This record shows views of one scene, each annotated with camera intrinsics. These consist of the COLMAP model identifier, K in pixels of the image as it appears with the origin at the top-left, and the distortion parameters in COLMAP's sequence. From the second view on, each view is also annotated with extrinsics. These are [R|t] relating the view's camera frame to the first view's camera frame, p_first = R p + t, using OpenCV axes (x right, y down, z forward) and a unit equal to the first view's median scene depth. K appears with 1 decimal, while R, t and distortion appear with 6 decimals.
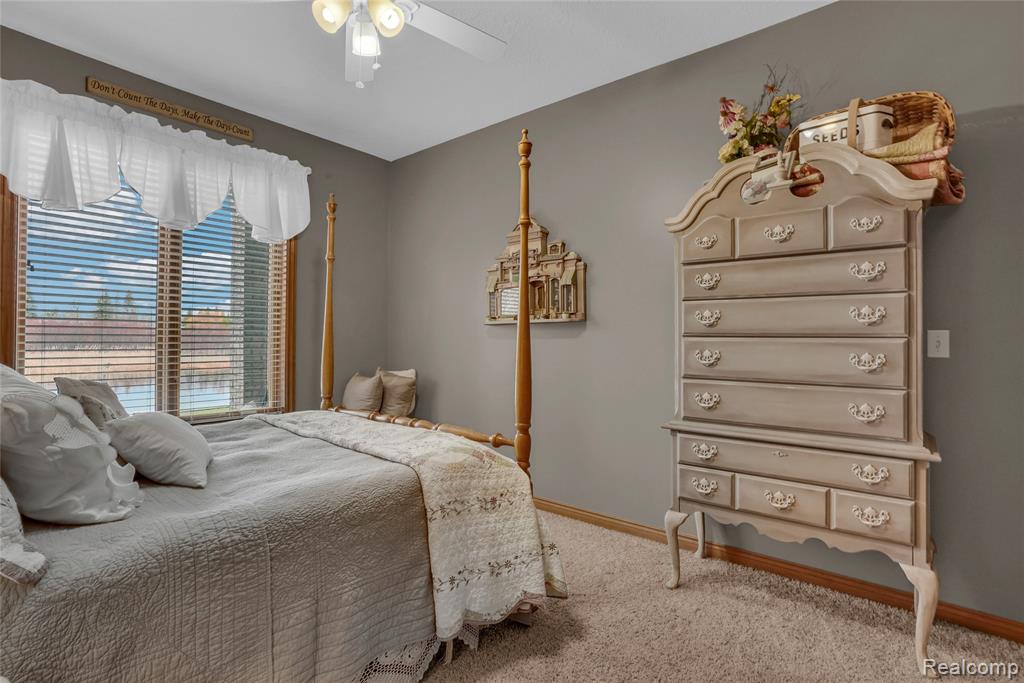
lens RADIAL K [[494.1, 0, 489.7], [0, 494.1, 321.3], [0, 0, 1]] dist [-0.070143, 0.034830]
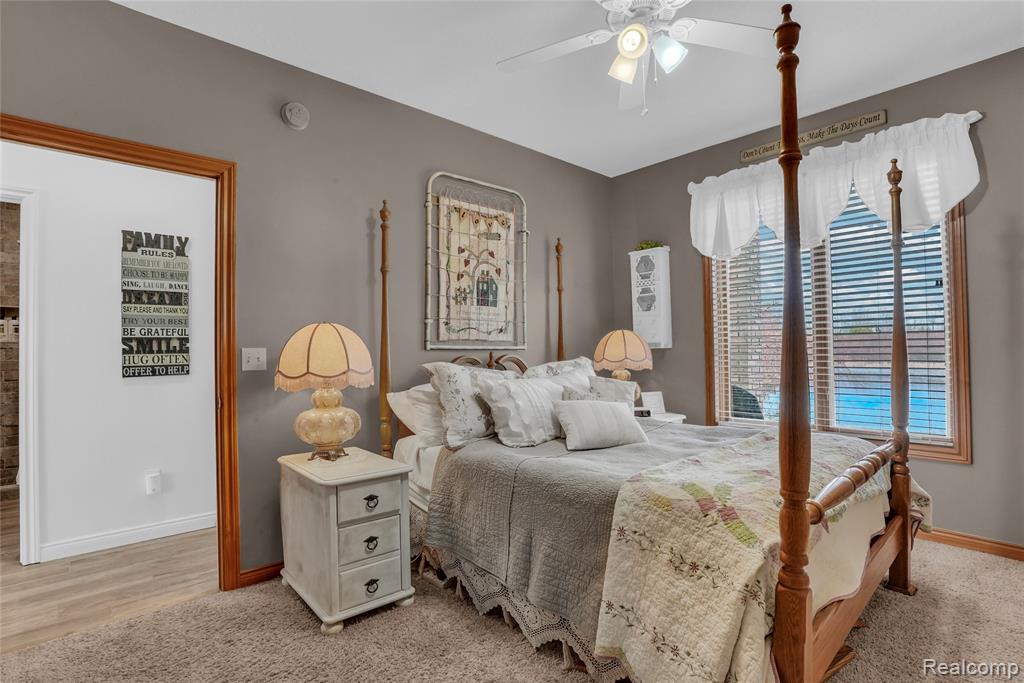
lens RADIAL K [[469.5, 0, 515.1], [0, 469.5, 343.5], [0, 0, 1]] dist [-0.075422, 0.029473]
pose [[-0.107774, -0.024907, -0.993863, 0.729271], [0.042809, 0.998643, -0.029669, 0.034573], [0.993253, -0.045744, -0.106562, 0.806022]]
